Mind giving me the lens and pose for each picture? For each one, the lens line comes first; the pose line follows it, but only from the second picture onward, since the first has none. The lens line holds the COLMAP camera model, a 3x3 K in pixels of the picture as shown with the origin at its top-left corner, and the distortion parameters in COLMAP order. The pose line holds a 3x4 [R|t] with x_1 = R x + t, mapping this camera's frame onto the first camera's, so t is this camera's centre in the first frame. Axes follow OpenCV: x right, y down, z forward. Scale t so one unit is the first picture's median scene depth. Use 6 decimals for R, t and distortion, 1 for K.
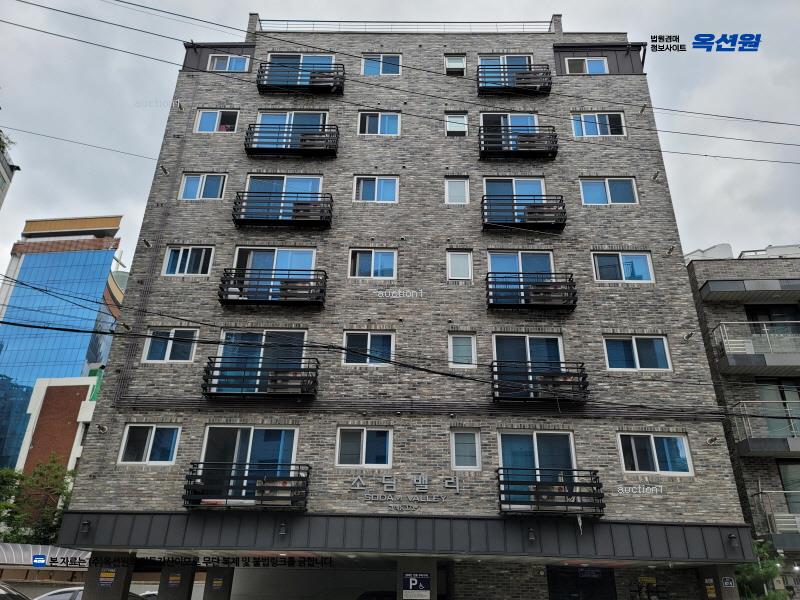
lens RADIAL K [[586.5, 0, 400.0], [0, 586.5, 300.0], [0, 0, 1]] dist [0.056093, 0.001076]
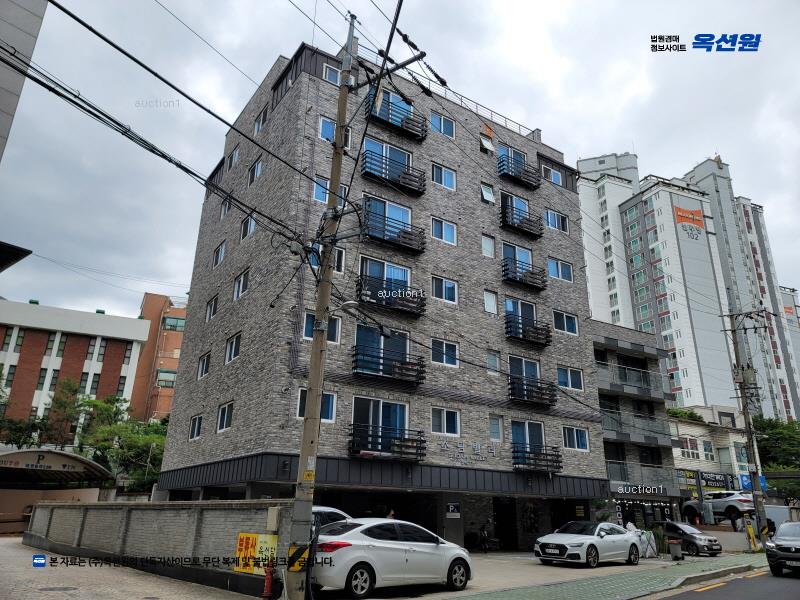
lens RADIAL K [[585.3, 0, 397.5], [0, 585.3, 293.7], [0, 0, 1]] dist [0.084899, -0.088280]
pose [[0.824284, 0.194629, 0.531673, -0.989805], [-0.251327, 0.967249, 0.035566, -0.083974], [-0.507338, -0.162940, 0.846203, -0.141471]]
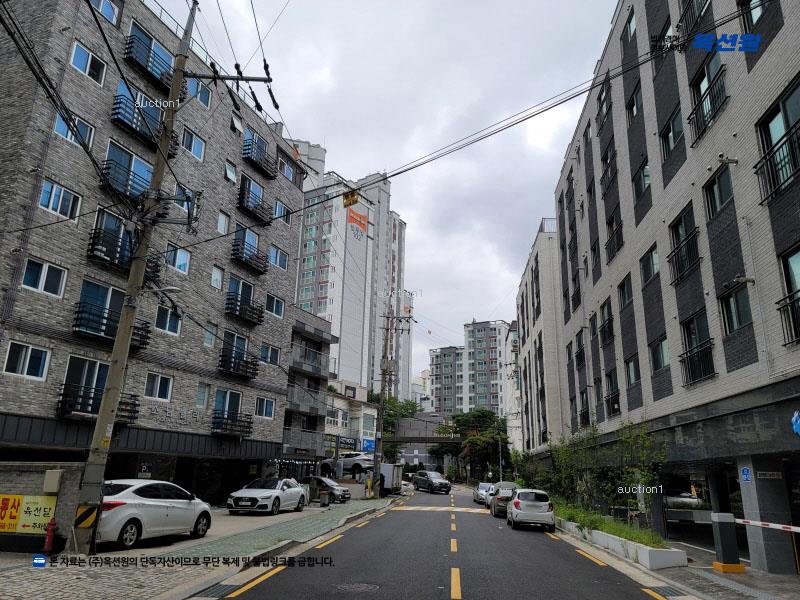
lens RADIAL K [[583.1, 0, 415.5], [0, 583.1, 304.6], [0, 0, 1]] dist [0.085763, -0.081800]
pose [[0.325155, 0.254687, 0.910719, -1.265255], [-0.425979, 0.899257, -0.099394, -0.072888], [-0.844285, -0.355628, 0.400889, -0.101784]]
